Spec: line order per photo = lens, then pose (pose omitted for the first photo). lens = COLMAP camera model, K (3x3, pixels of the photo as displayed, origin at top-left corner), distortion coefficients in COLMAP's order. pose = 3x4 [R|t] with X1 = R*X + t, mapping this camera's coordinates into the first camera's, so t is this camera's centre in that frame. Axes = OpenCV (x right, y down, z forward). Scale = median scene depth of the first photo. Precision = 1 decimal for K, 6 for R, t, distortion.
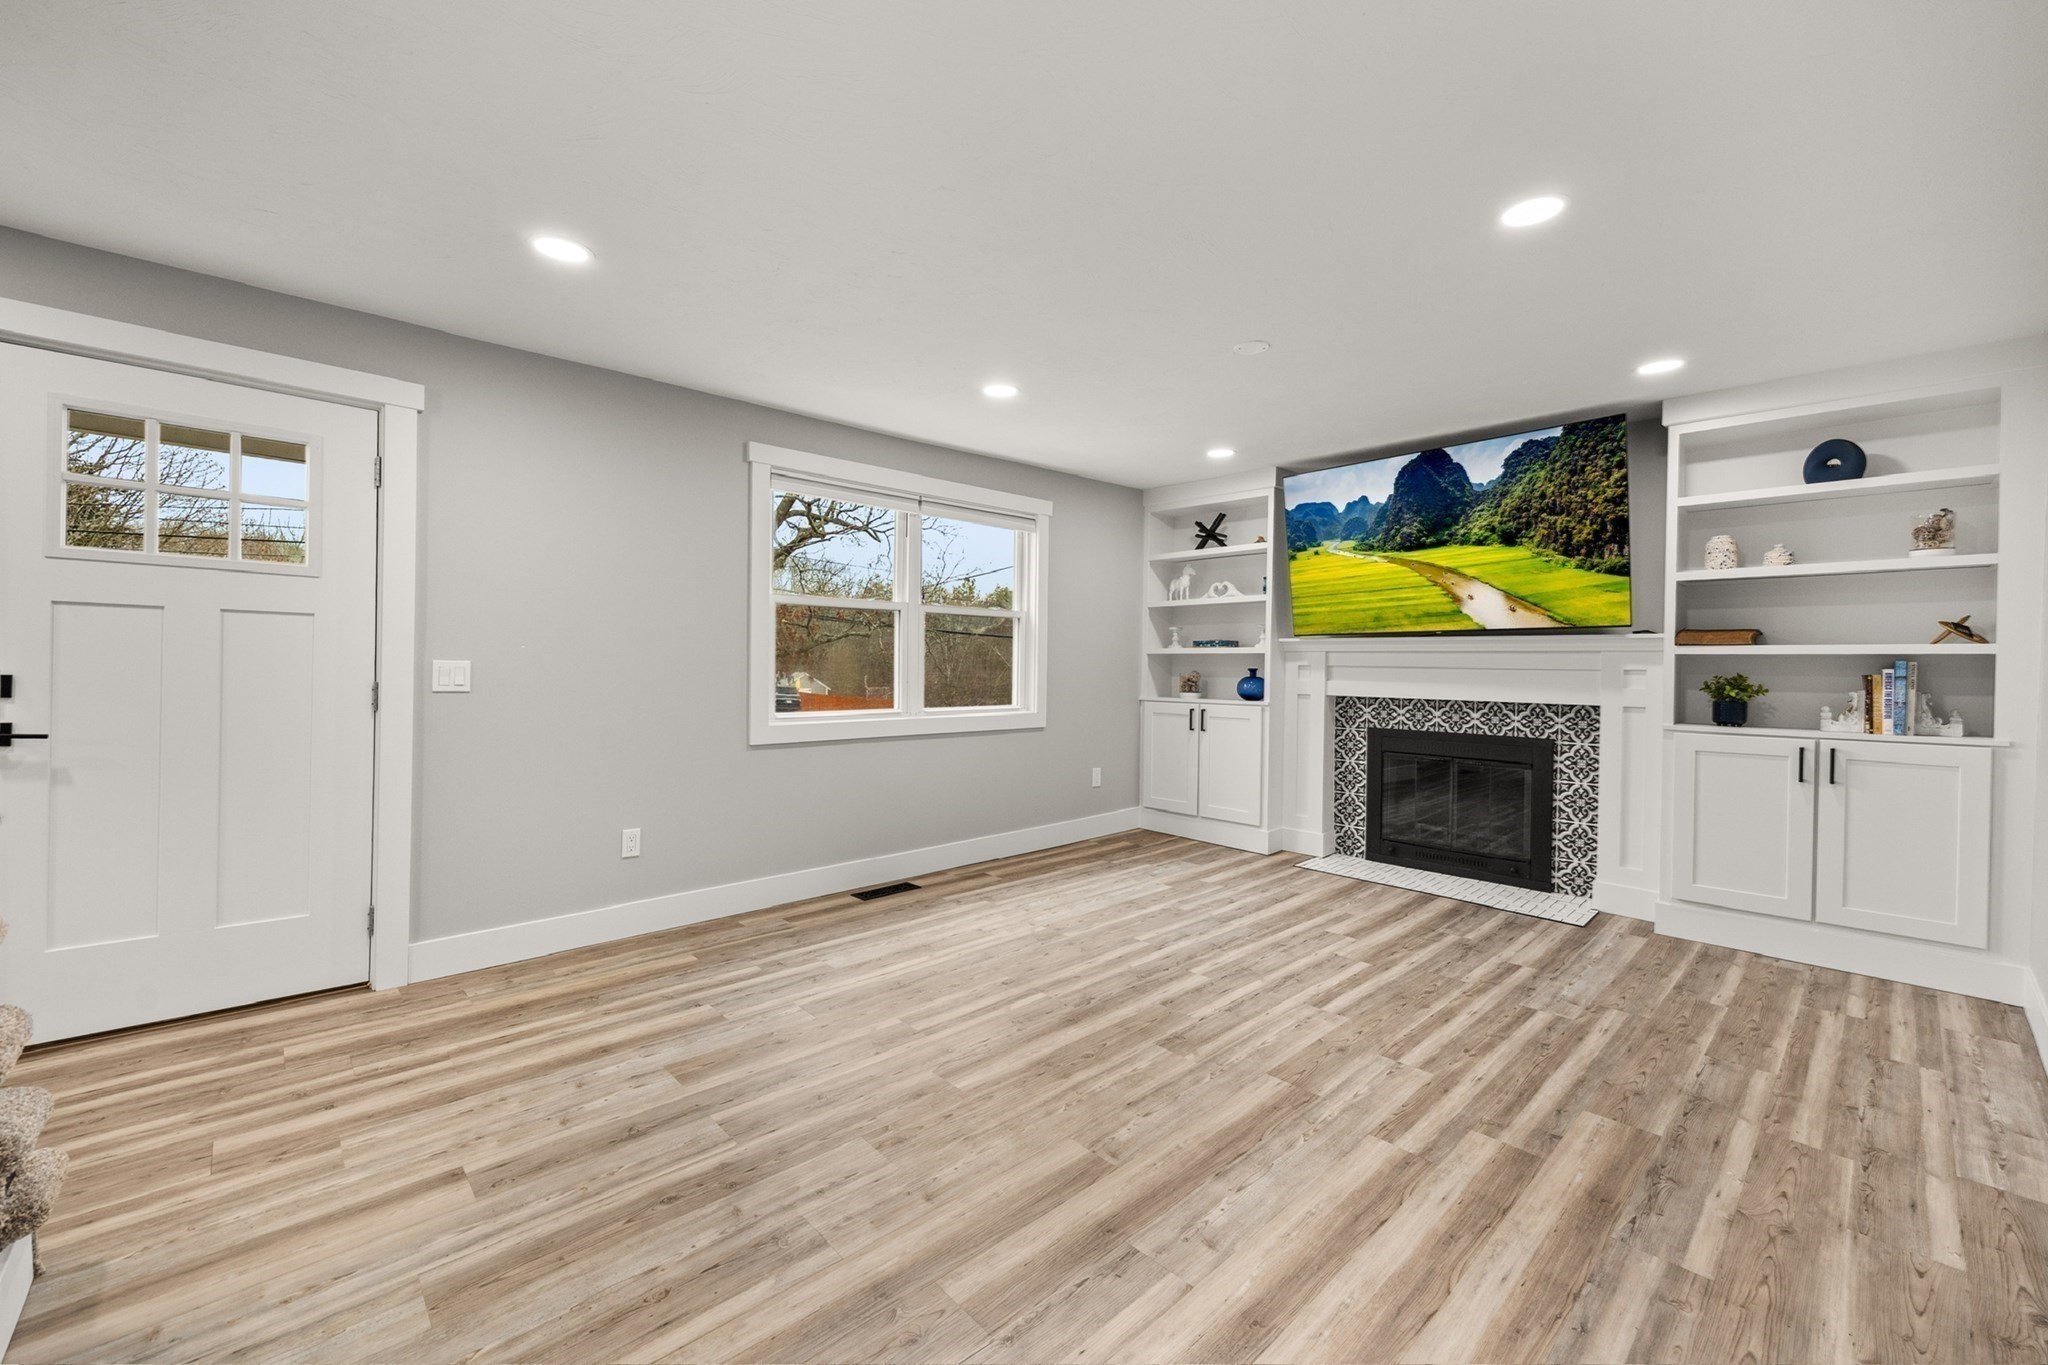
lens RADIAL K [[847.2, 0, 1022.7], [0, 847.2, 665.6], [0, 0, 1]] dist [0.005296, -0.000868]
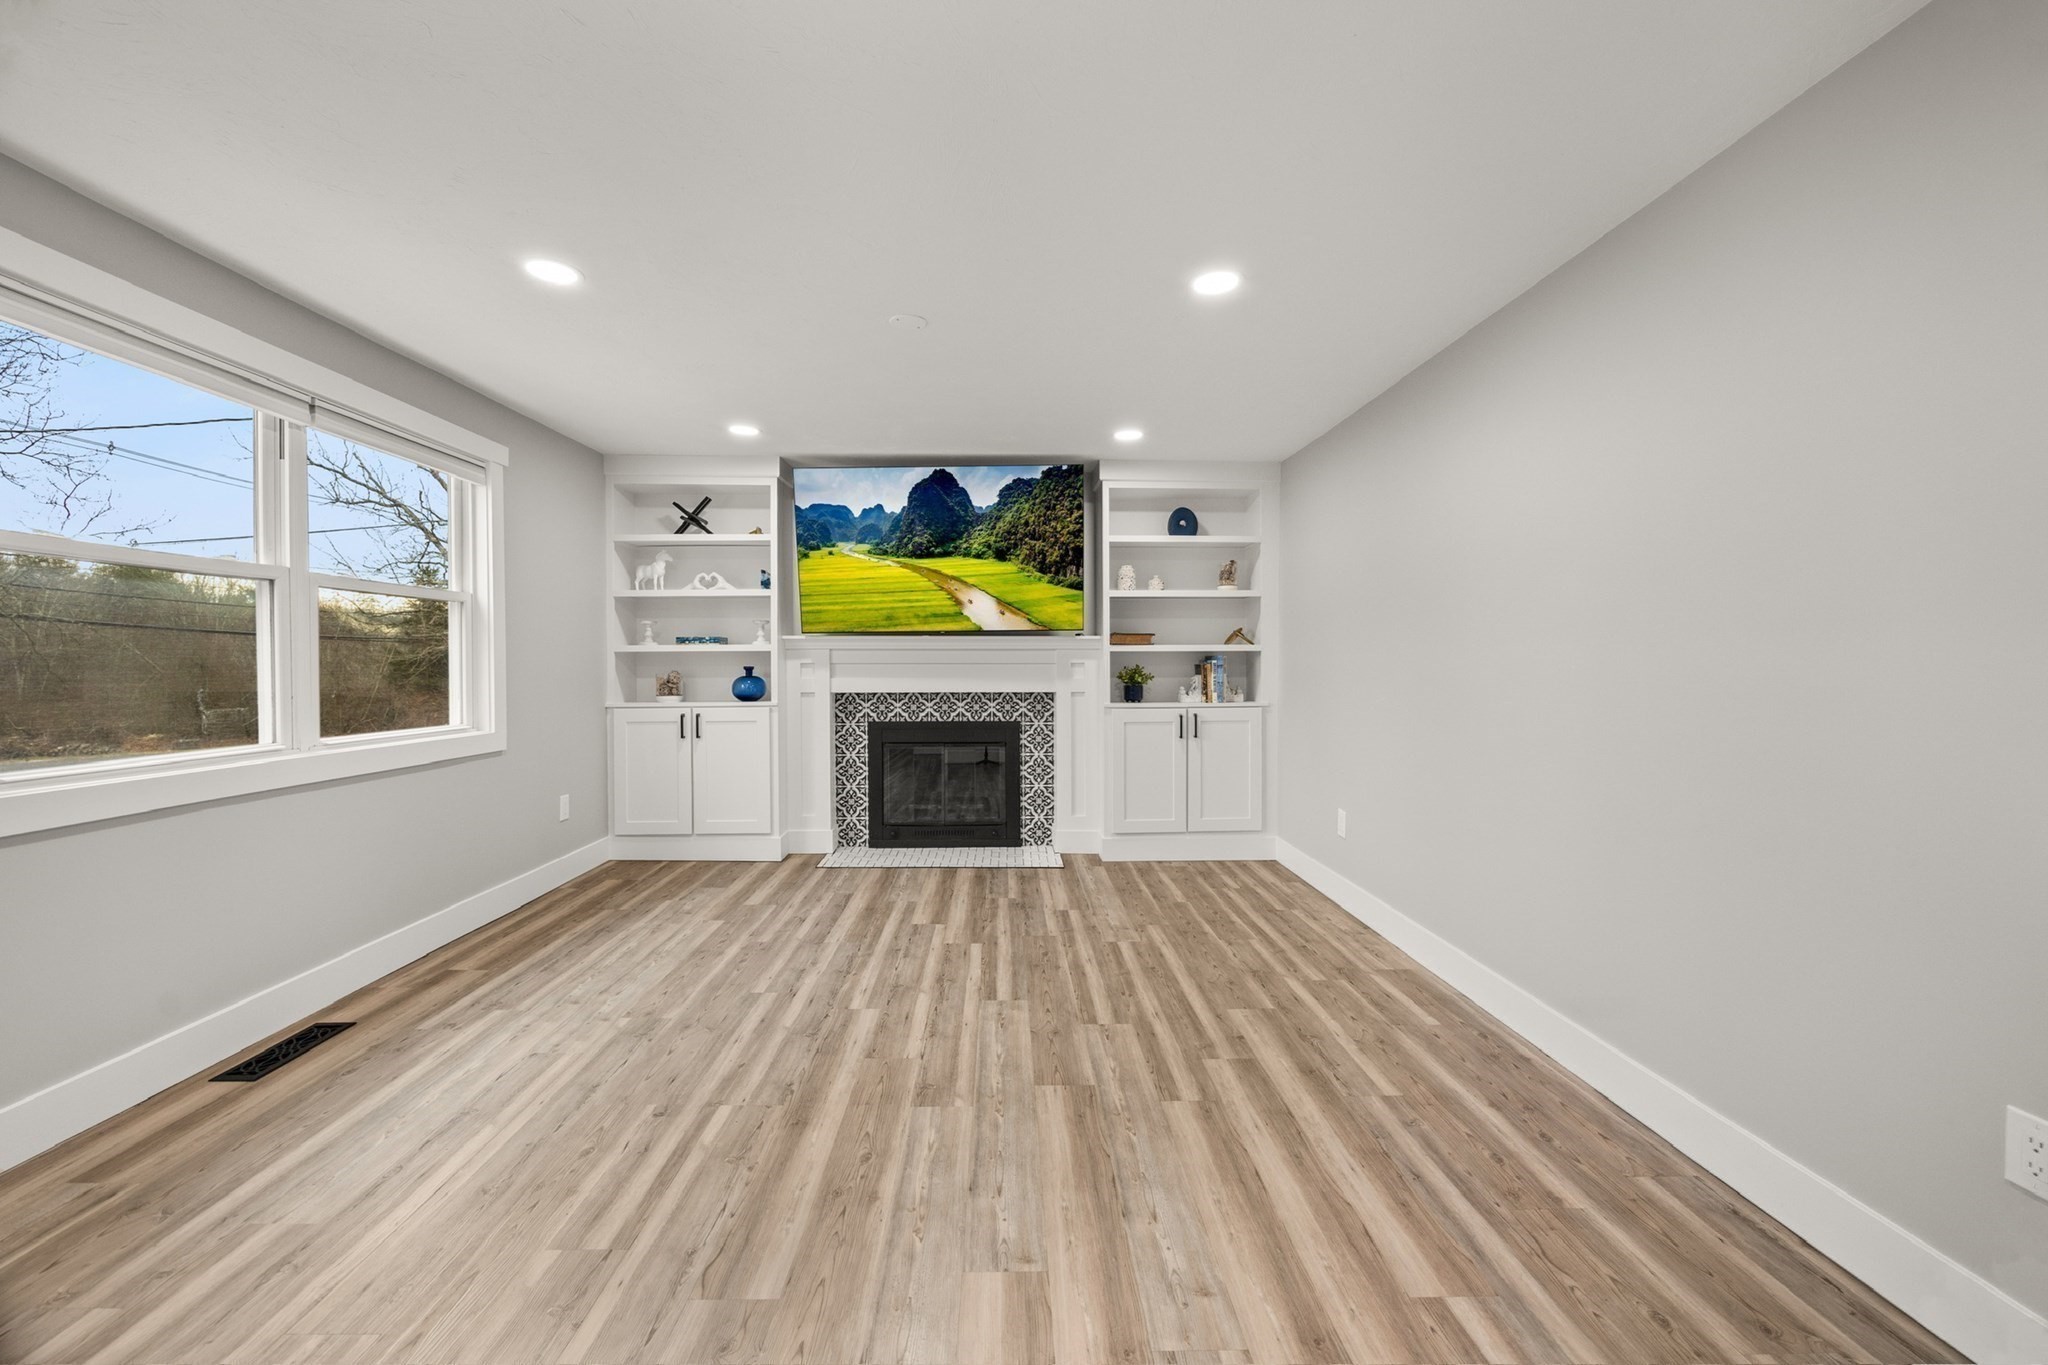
lens RADIAL K [[783.2, 0, 1034.6], [0, 783.2, 659.3], [0, 0, 1]] dist [-0.006393, 0.000904]
pose [[0.659738, -0.008365, 0.751449, -0.308575], [0.012034, 0.999927, 0.000565, -0.003679], [-0.751399, 0.008670, 0.659791, 0.335036]]
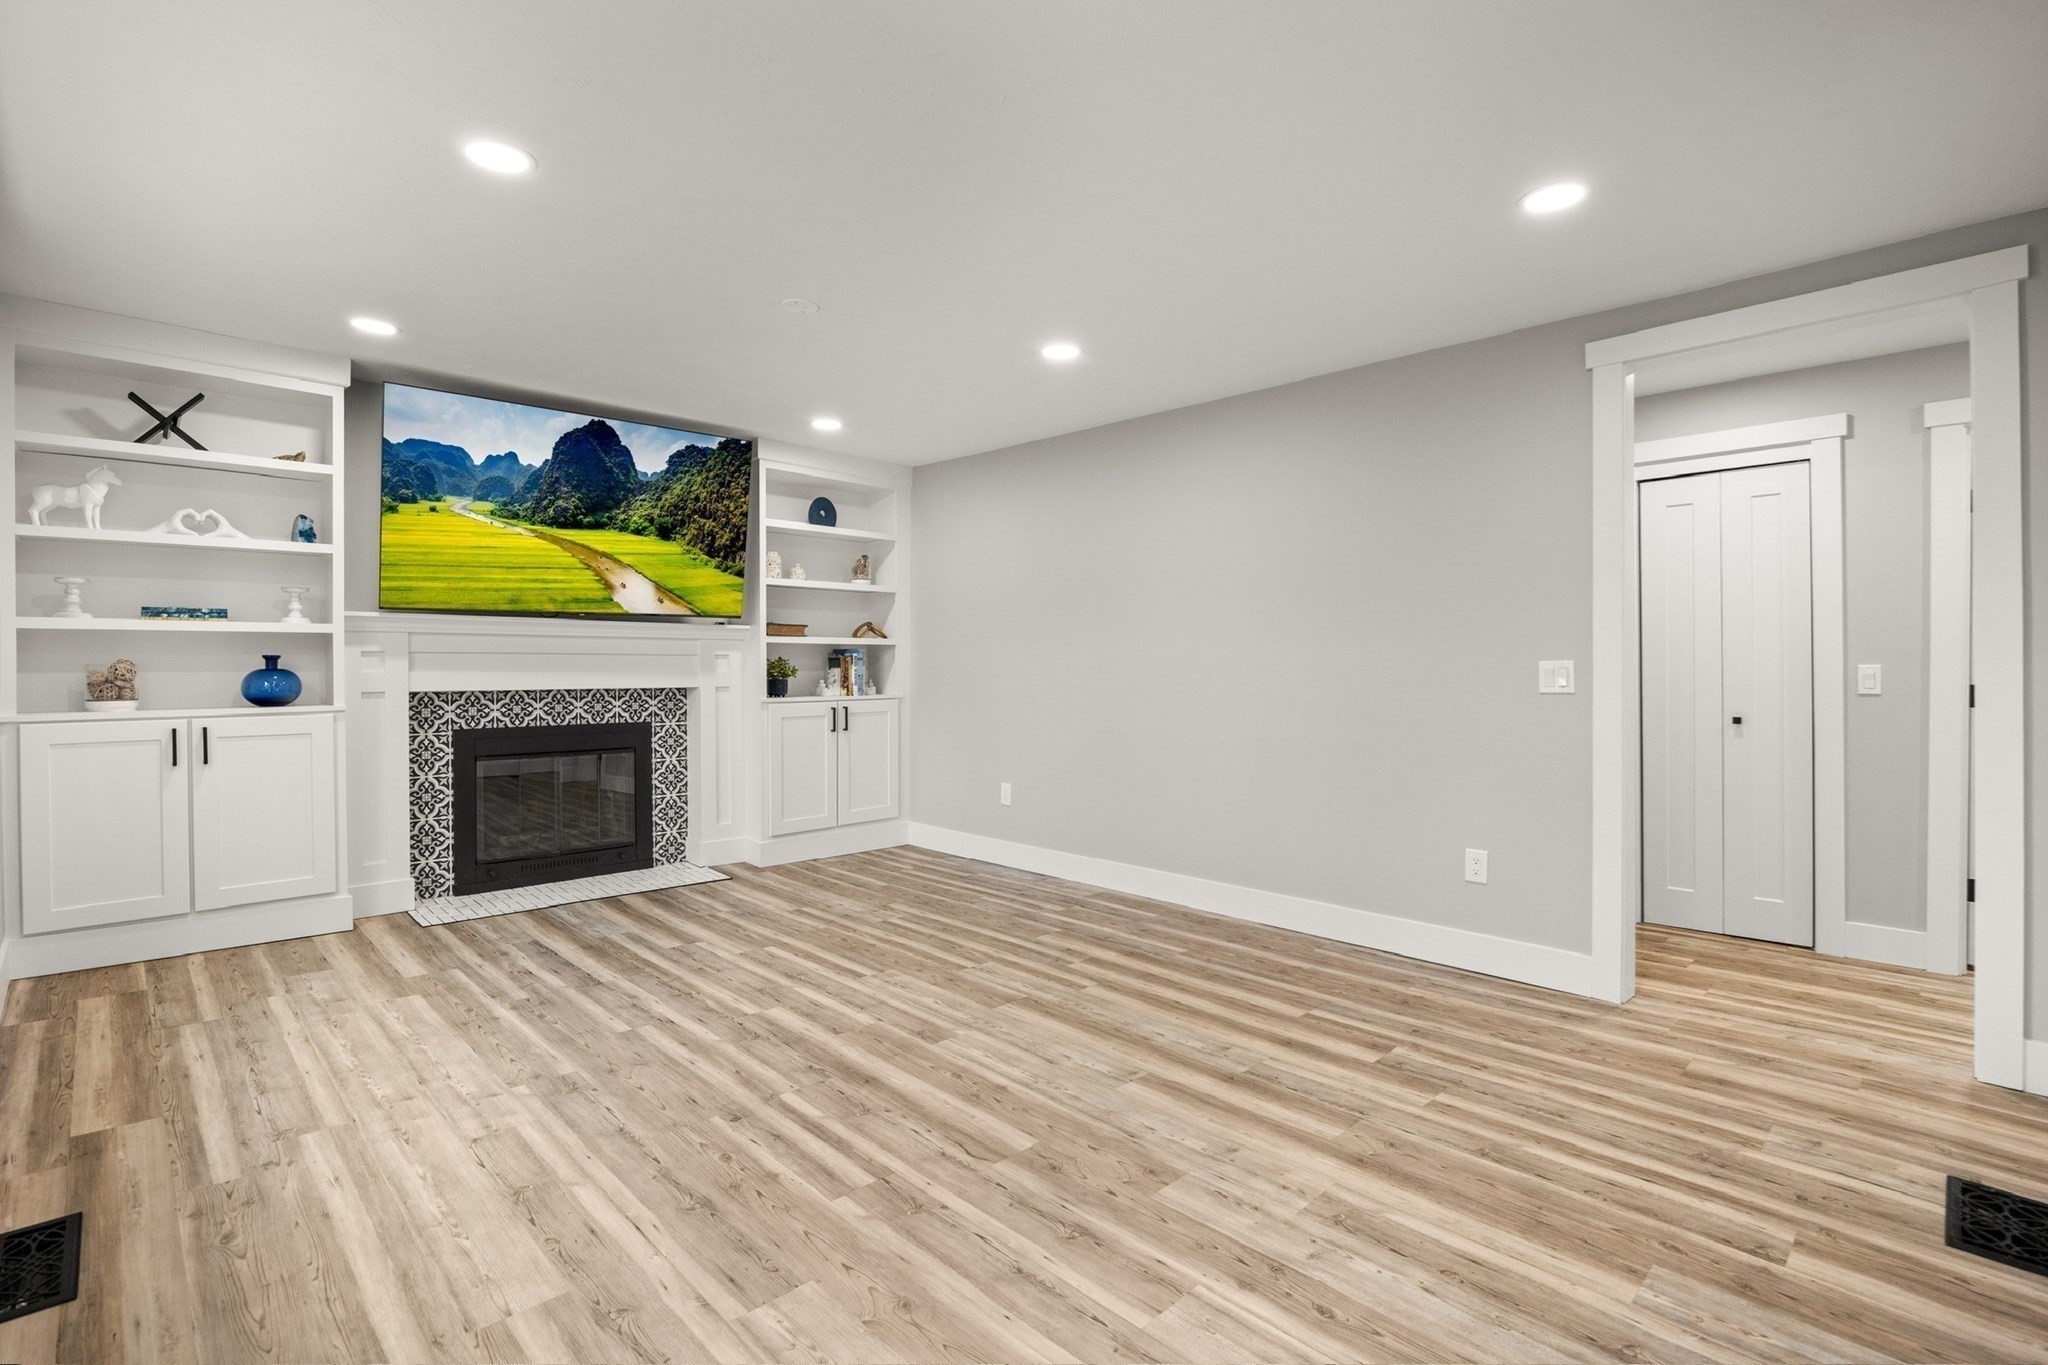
lens RADIAL K [[933.7, 0, 1045.1], [0, 933.7, 629.6], [0, 0, 1]] dist [-0.016702, 0.000447]
pose [[-0.041432, 0.024344, 0.998845, -0.797821], [0.001582, 0.999703, -0.024300, 0.002627], [-0.999140, 0.000573, -0.041458, 0.801455]]
